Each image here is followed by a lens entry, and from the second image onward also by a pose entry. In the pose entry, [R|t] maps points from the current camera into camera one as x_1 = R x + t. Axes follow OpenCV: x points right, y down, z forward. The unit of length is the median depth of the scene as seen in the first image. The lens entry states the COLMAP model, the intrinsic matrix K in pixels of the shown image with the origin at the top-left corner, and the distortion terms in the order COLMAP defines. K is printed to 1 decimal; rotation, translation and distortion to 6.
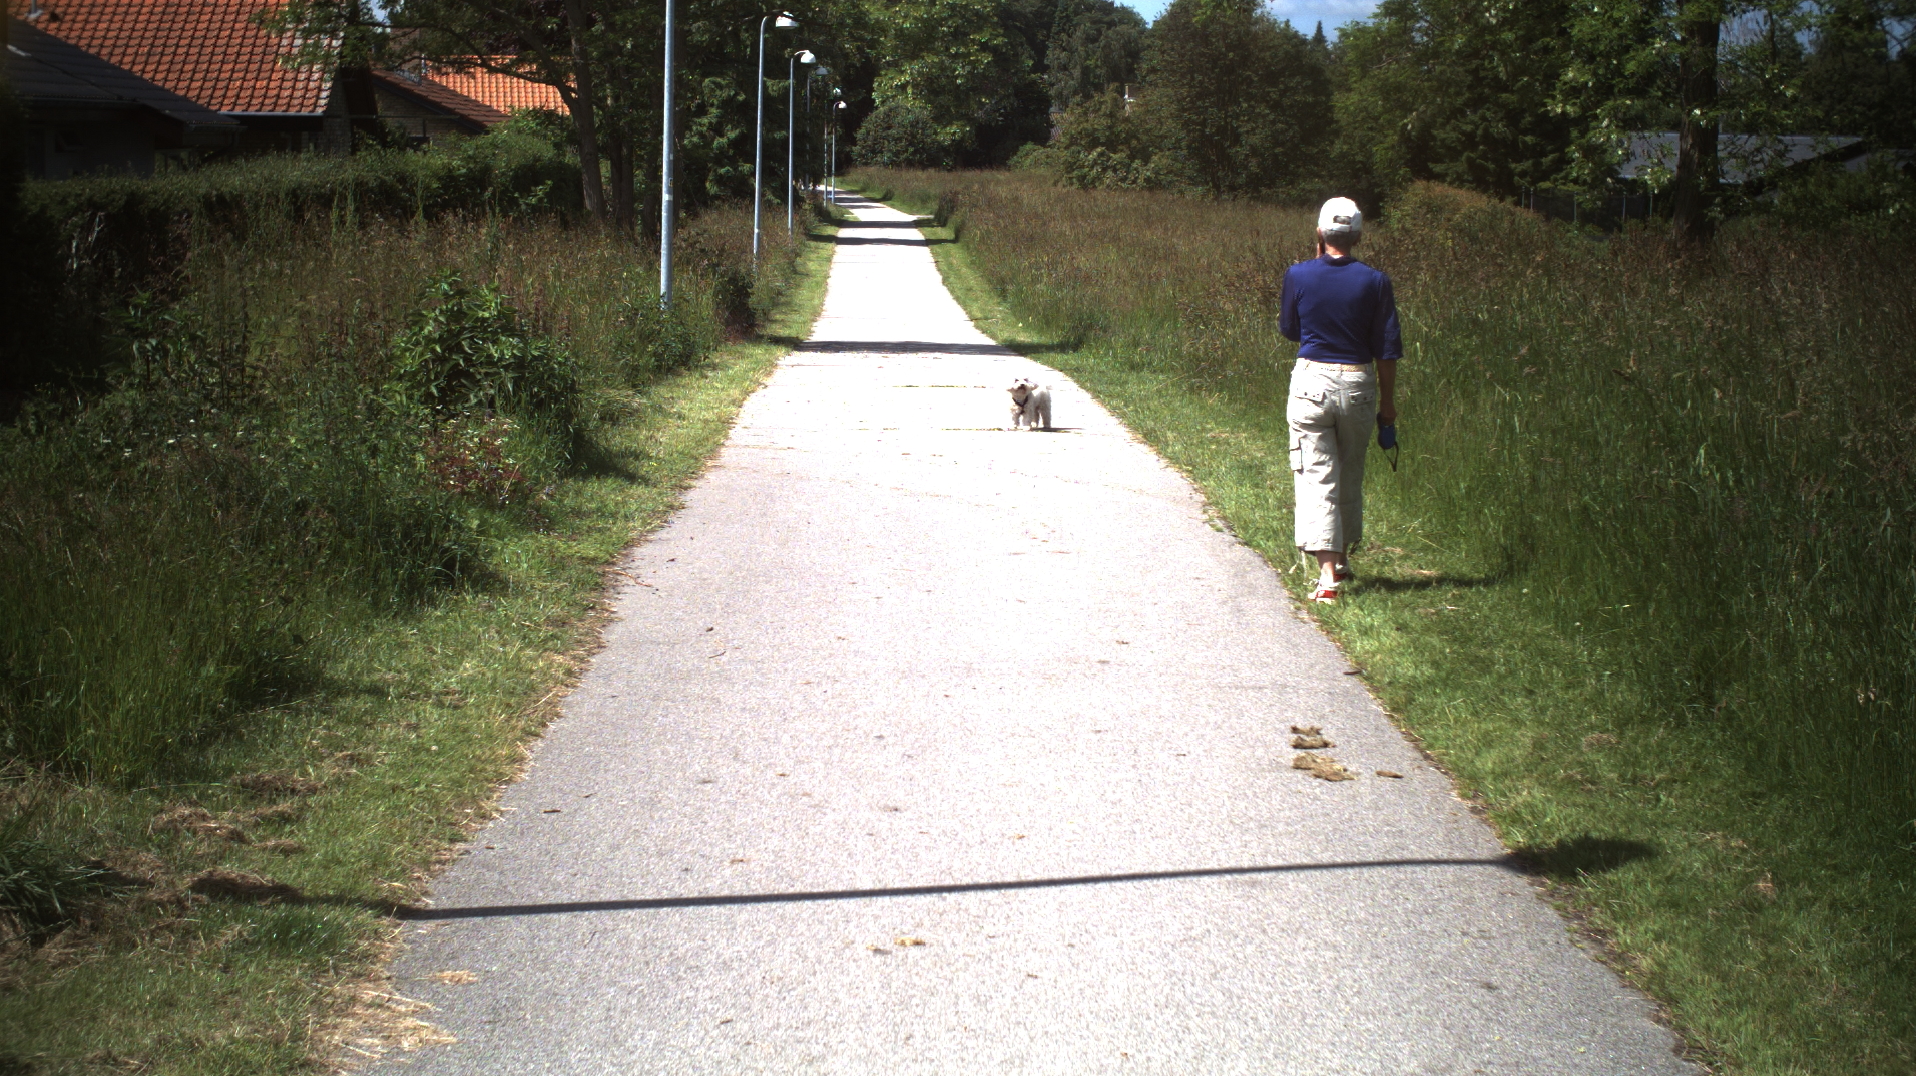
lens RADIAL K [[3327.6, 0, 958.0], [0, 3327.6, 538.0], [0, 0, 1]] dist [-0.324460, 0.502962]
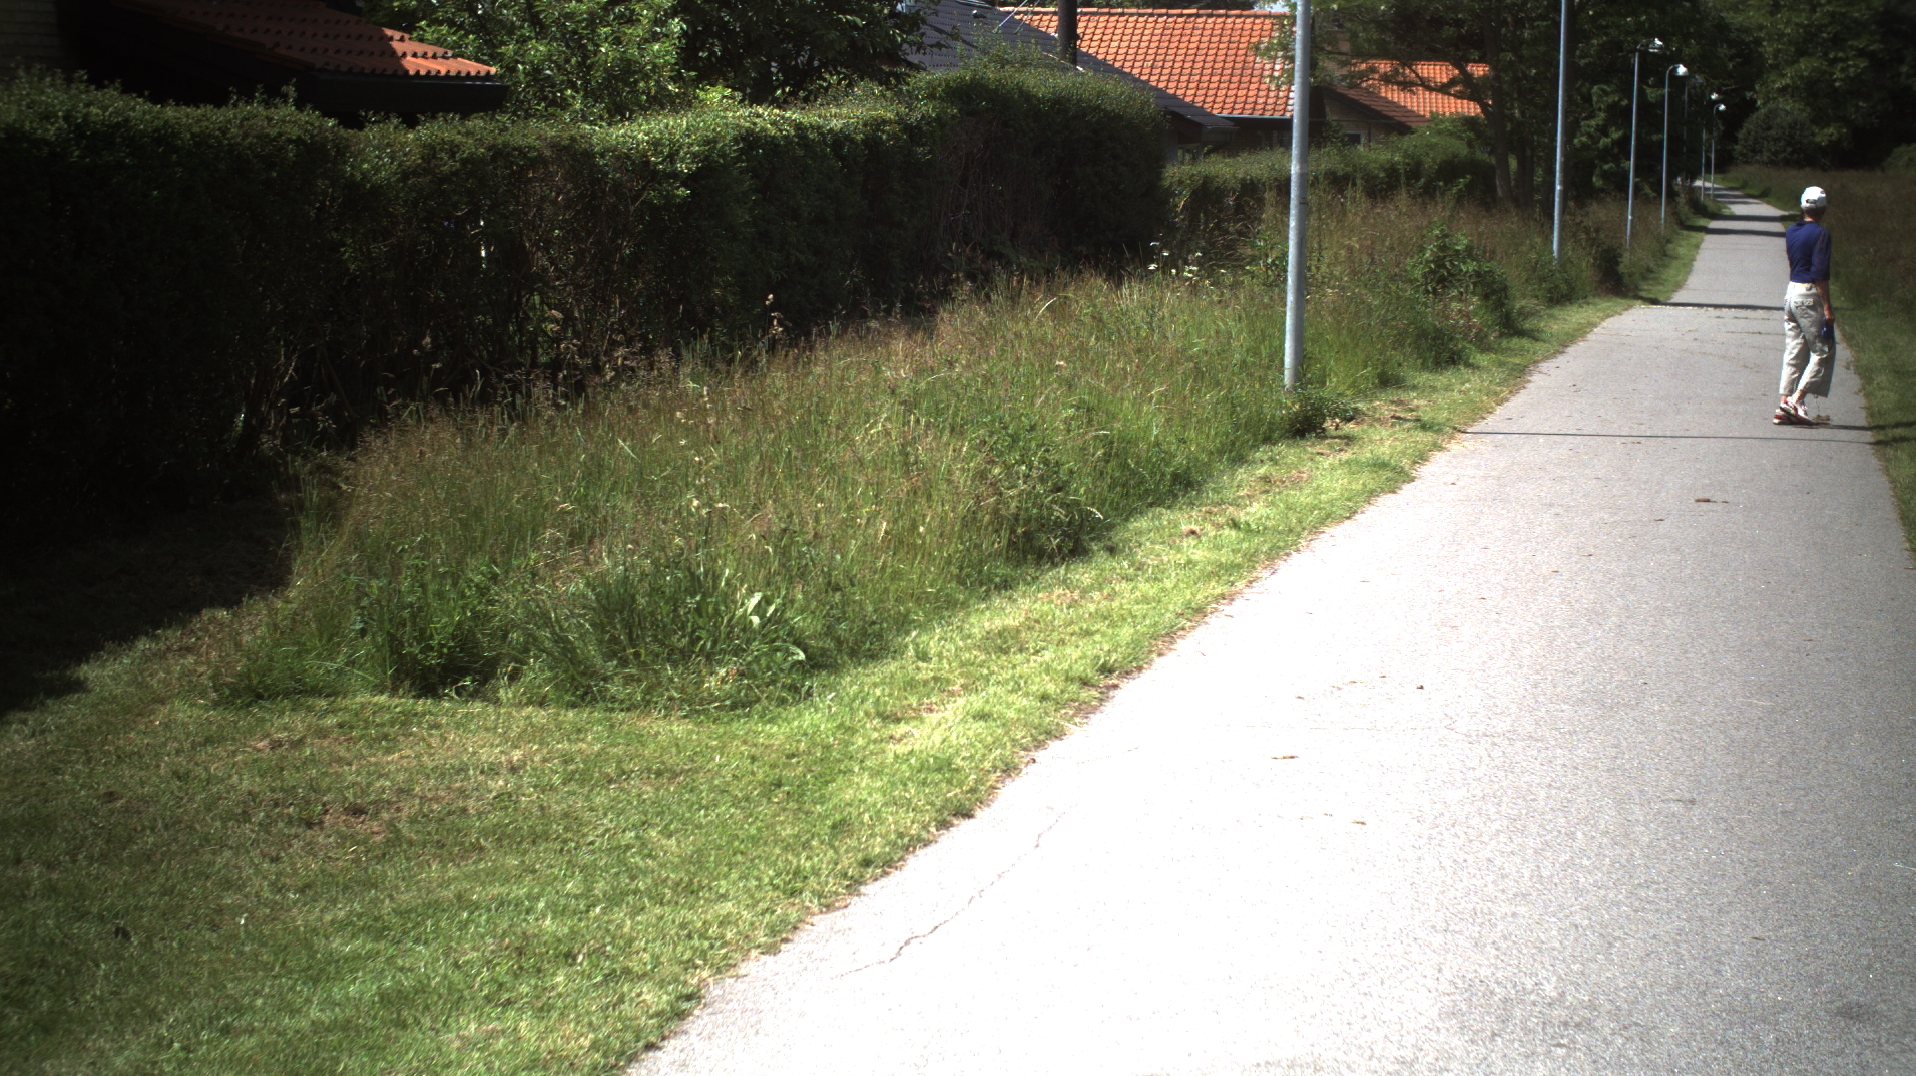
lens RADIAL K [[3327.6, 0, 958.0], [0, 3327.6, 538.0], [0, 0, 1]] dist [-0.324460, 0.502962]
pose [[0.964474, 0.033102, -0.262096, 0.019536], [-0.032302, 0.999451, 0.007358, 0.023684], [0.262196, 0.001369, 0.965014, -0.222994]]
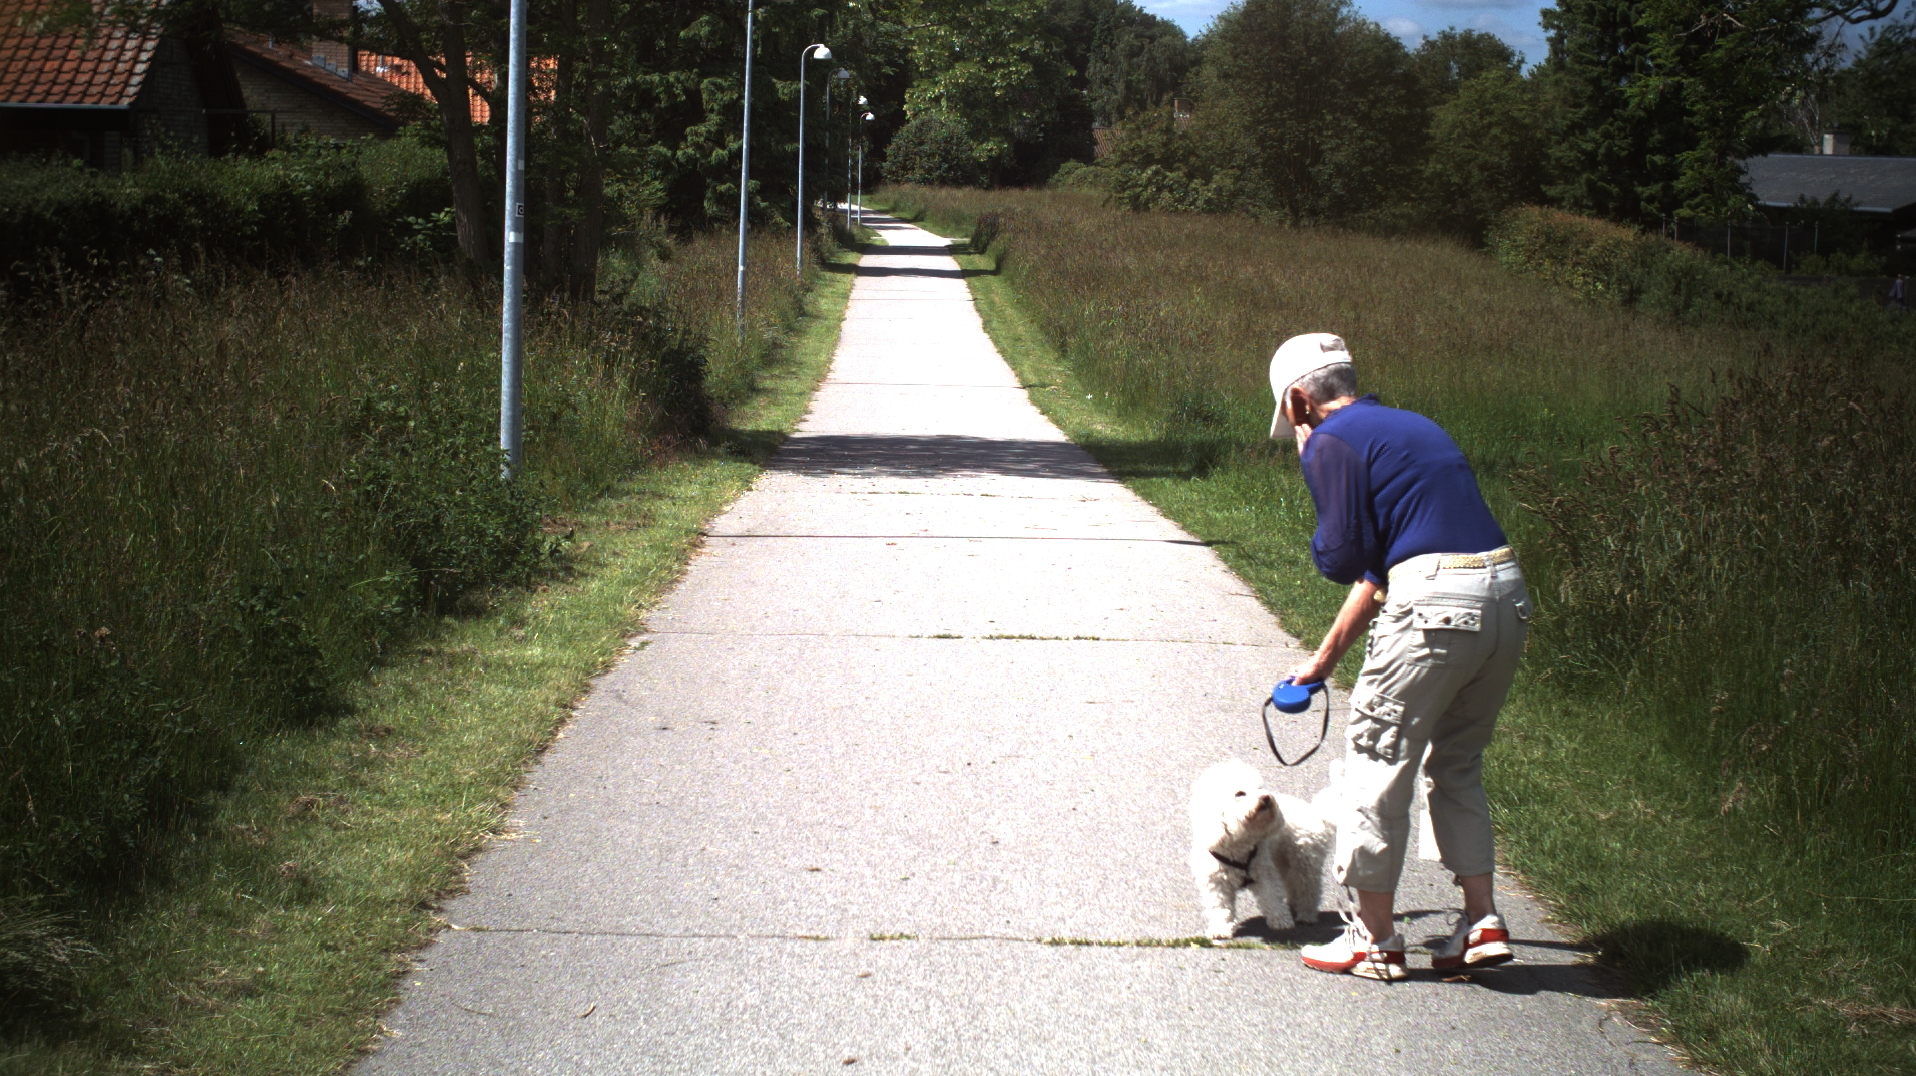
lens RADIAL K [[3327.6, 0, 958.0], [0, 3327.6, 538.0], [0, 0, 1]] dist [-0.324460, 0.502962]
pose [[0.999923, 0.008387, -0.009097, -0.003625], [-0.008436, 0.999950, -0.005425, -0.025323], [0.009051, 0.005501, 0.999944, 0.225294]]
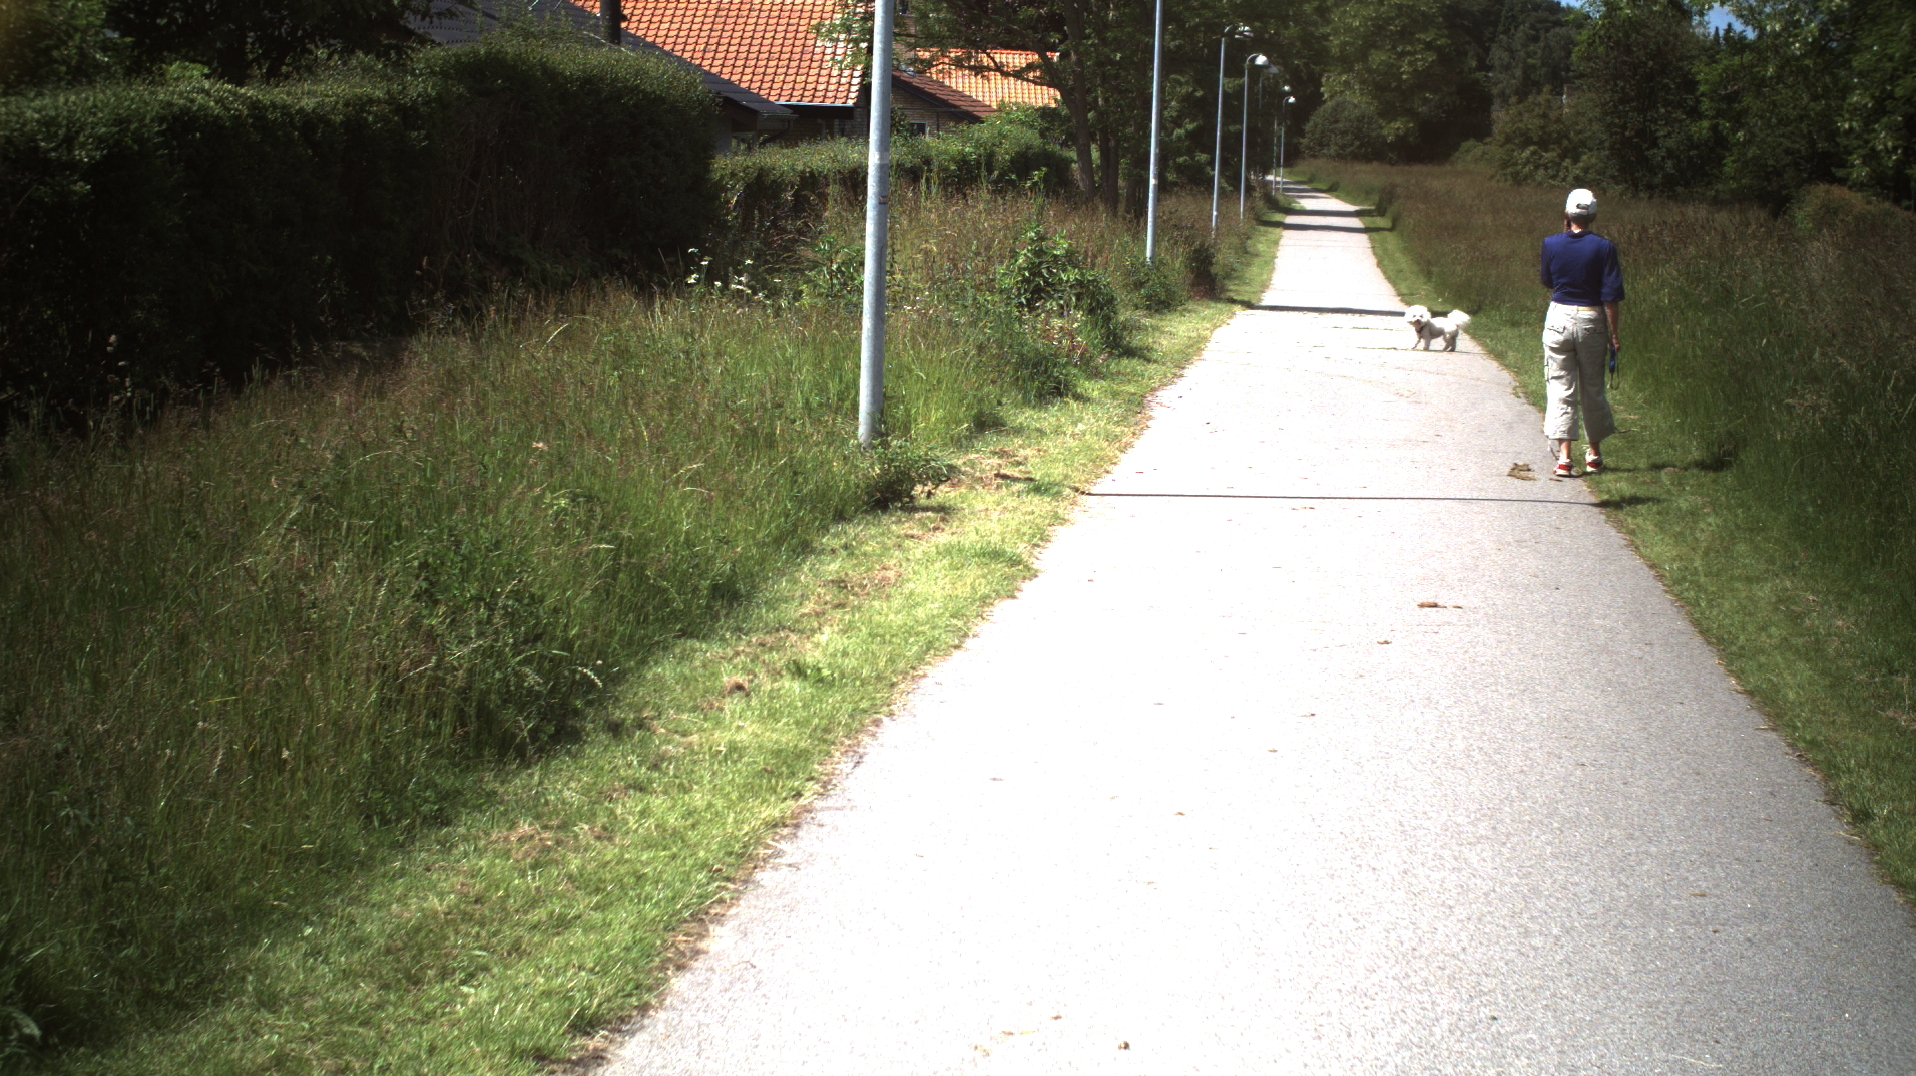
lens RADIAL K [[3327.6, 0, 958.0], [0, 3327.6, 538.0], [0, 0, 1]] dist [-0.324460, 0.502962]
pose [[0.990862, 0.030315, -0.131432, 0.005459], [-0.029838, 0.999539, 0.005597, 0.015982], [0.131541, -0.001624, 0.991309, -0.150001]]
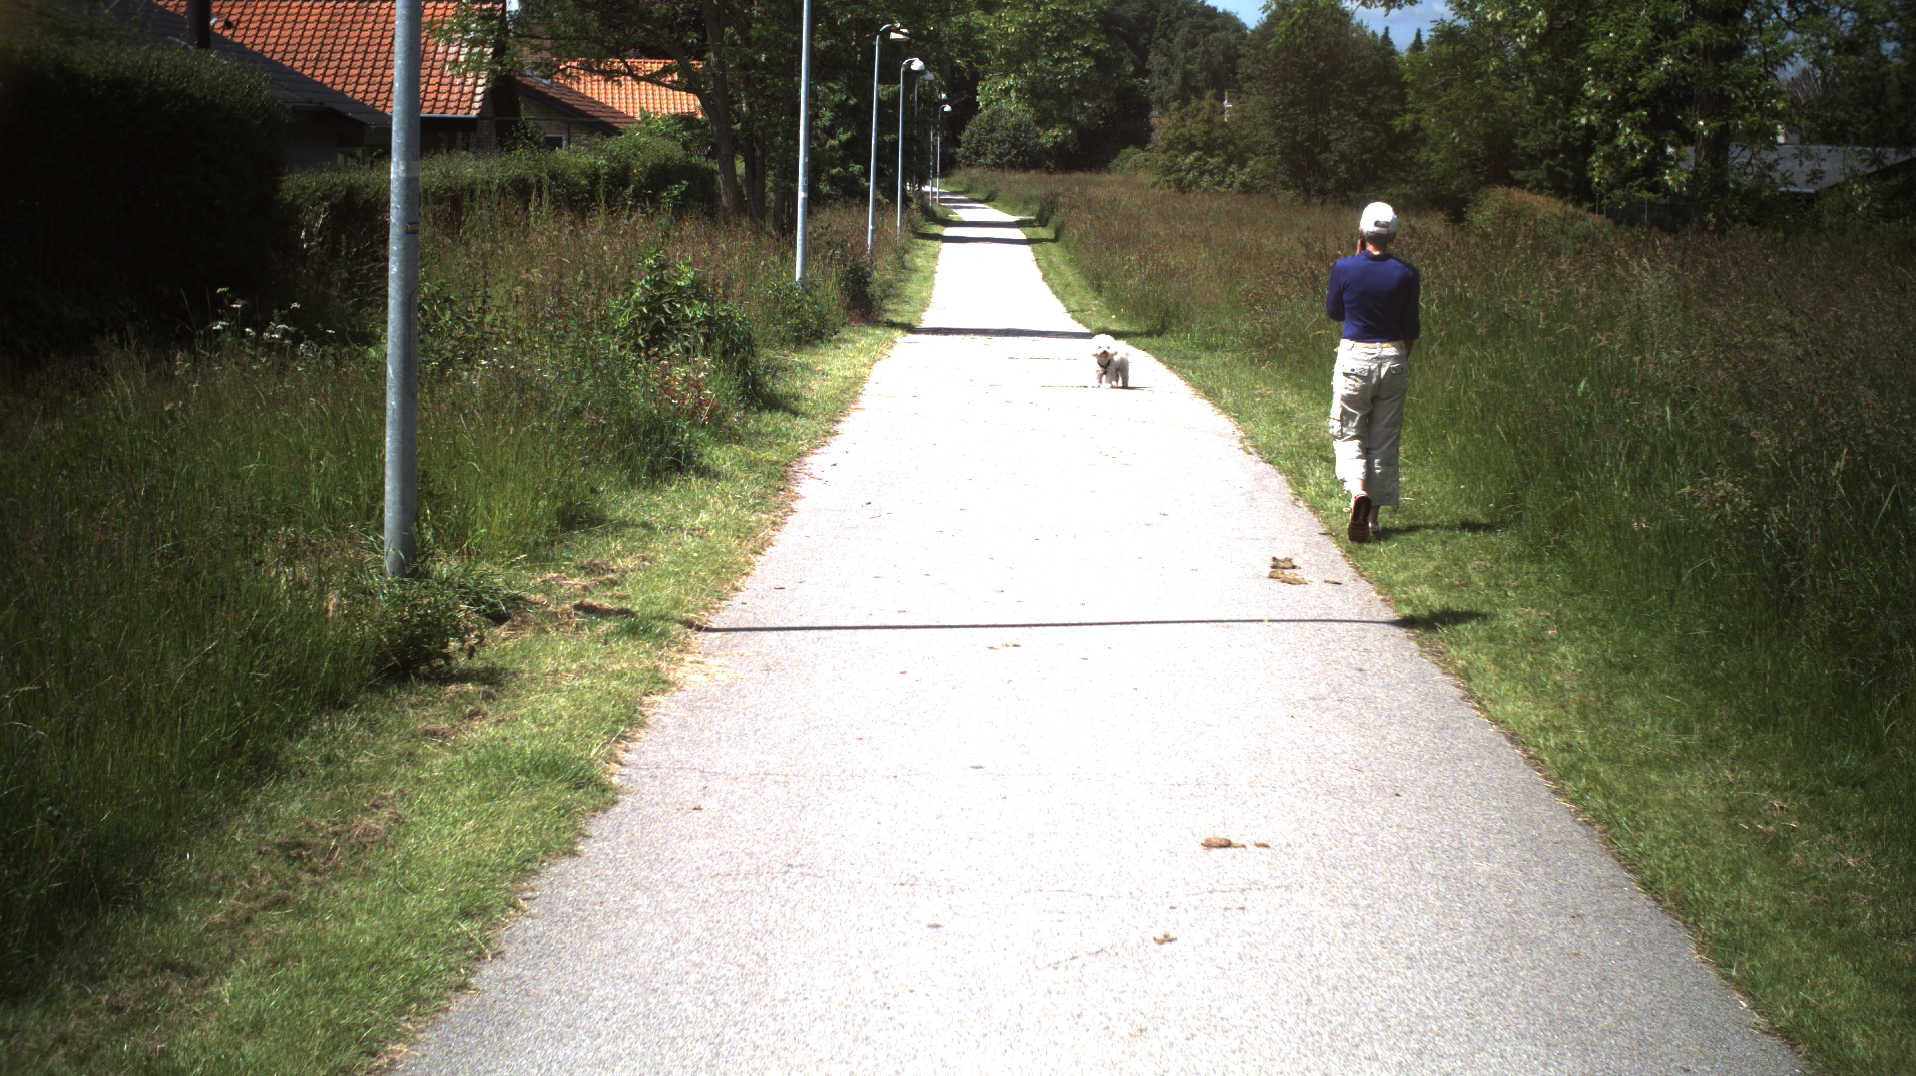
lens RADIAL K [[3327.6, 0, 958.0], [0, 3327.6, 538.0], [0, 0, 1]] dist [-0.324460, 0.502962]
pose [[0.999498, 0.011161, -0.029649, 0.000835], [-0.011175, 0.999937, -0.000328, 0.008114], [0.029643, 0.000659, 0.999560, -0.075397]]
